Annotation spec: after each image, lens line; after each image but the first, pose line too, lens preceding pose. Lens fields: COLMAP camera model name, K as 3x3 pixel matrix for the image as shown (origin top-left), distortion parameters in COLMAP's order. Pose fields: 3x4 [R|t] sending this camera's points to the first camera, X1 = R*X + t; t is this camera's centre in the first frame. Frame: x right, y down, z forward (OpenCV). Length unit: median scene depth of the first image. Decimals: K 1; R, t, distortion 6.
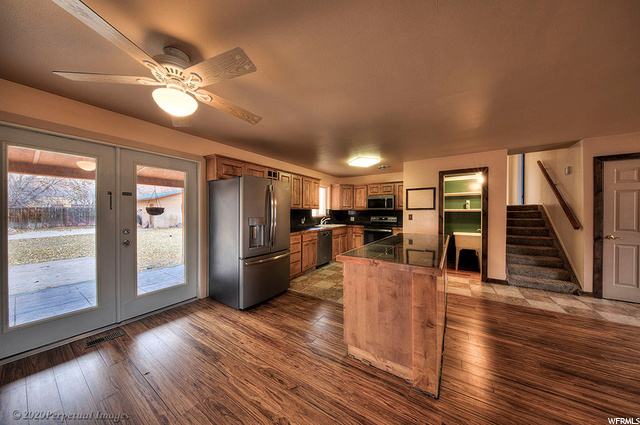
lens RADIAL K [[201.8, 0, 320.0], [0, 201.8, 212.5], [0, 0, 1]] dist [-0.001032, -0.000126]
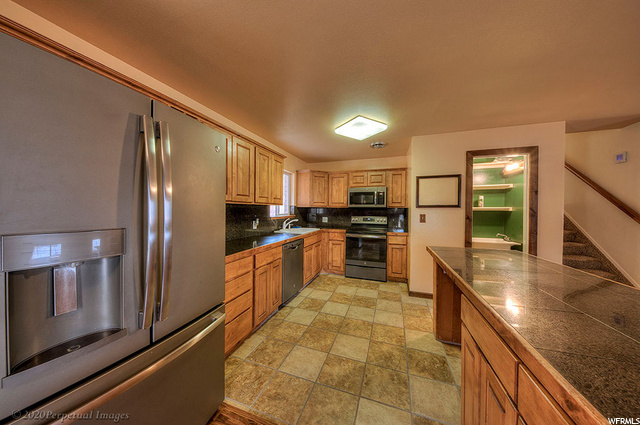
lens RADIAL K [[201.8, 0, 320.0], [0, 201.8, 212.5], [0, 0, 1]] dist [-0.001032, -0.000126]
pose [[0.970786, 0.003395, 0.239923, -0.045604], [-0.005627, 0.999947, 0.008620, -0.000429], [-0.239881, -0.009718, 0.970754, 0.420863]]
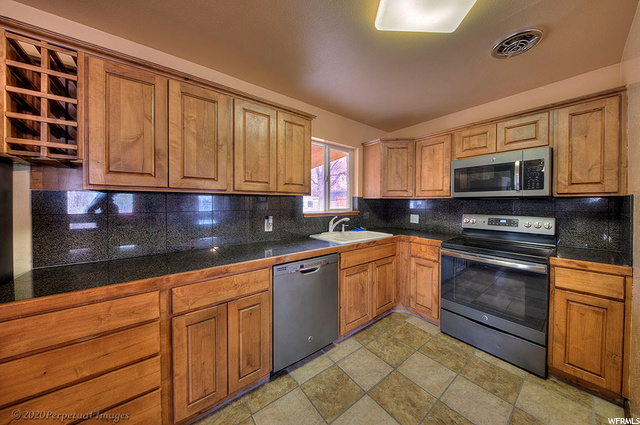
lens RADIAL K [[208.4, 0, 329.4], [0, 208.4, 204.5], [0, 0, 1]] dist [-0.009423, -0.000126]
pose [[0.953888, 0.003794, -0.300140, 0.167916], [-0.003206, 0.999992, 0.002451, -0.000030], [0.300147, -0.001376, 0.953892, 0.715265]]
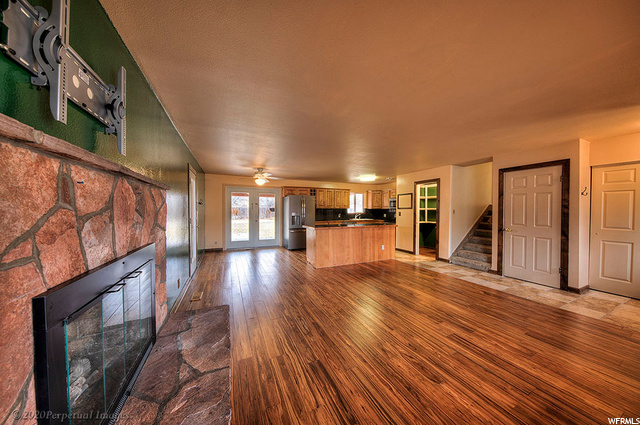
lens RADIAL K [[201.8, 0, 320.0], [0, 201.8, 212.5], [0, 0, 1]] dist [-0.001032, -0.000126]
pose [[0.845589, 0.007335, -0.533783, 0.722742], [-0.001865, 0.999940, 0.010787, -0.001576], [0.533830, -0.008125, 0.845553, -0.509462]]
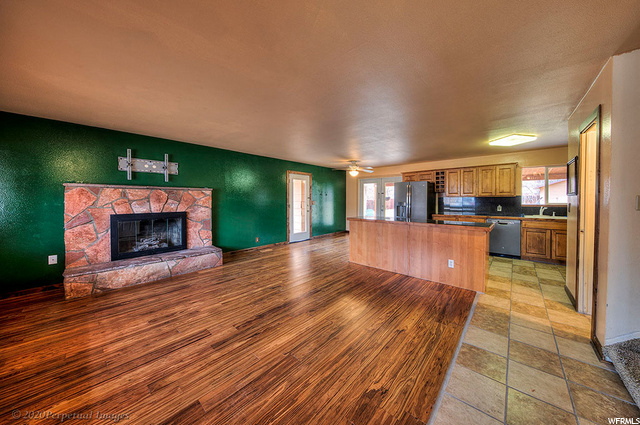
lens RADIAL K [[212.4, 0, 338.7], [0, 212.4, 202.3], [0, 0, 1]] dist [-0.000146, -0.000089]
pose [[-0.112383, 0.011554, -0.993598, 1.150715], [-0.001060, 0.999930, 0.011747, 0.000652], [0.993664, 0.002373, -0.112363, 0.369084]]
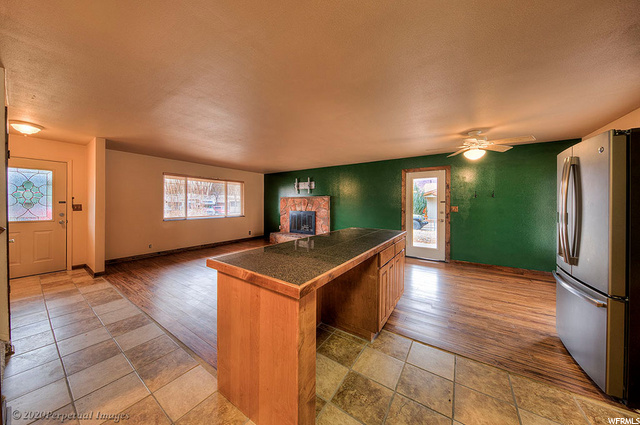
lens RADIAL K [[208.7, 0, 308.3], [0, 208.7, 204.0], [0, 0, 1]] dist [-0.005577, -0.000131]
pose [[-0.999291, -0.006295, 0.037123, 0.314749], [-0.006225, 0.999979, 0.001982, -0.000651], [-0.037134, 0.001749, -0.999309, 1.048831]]
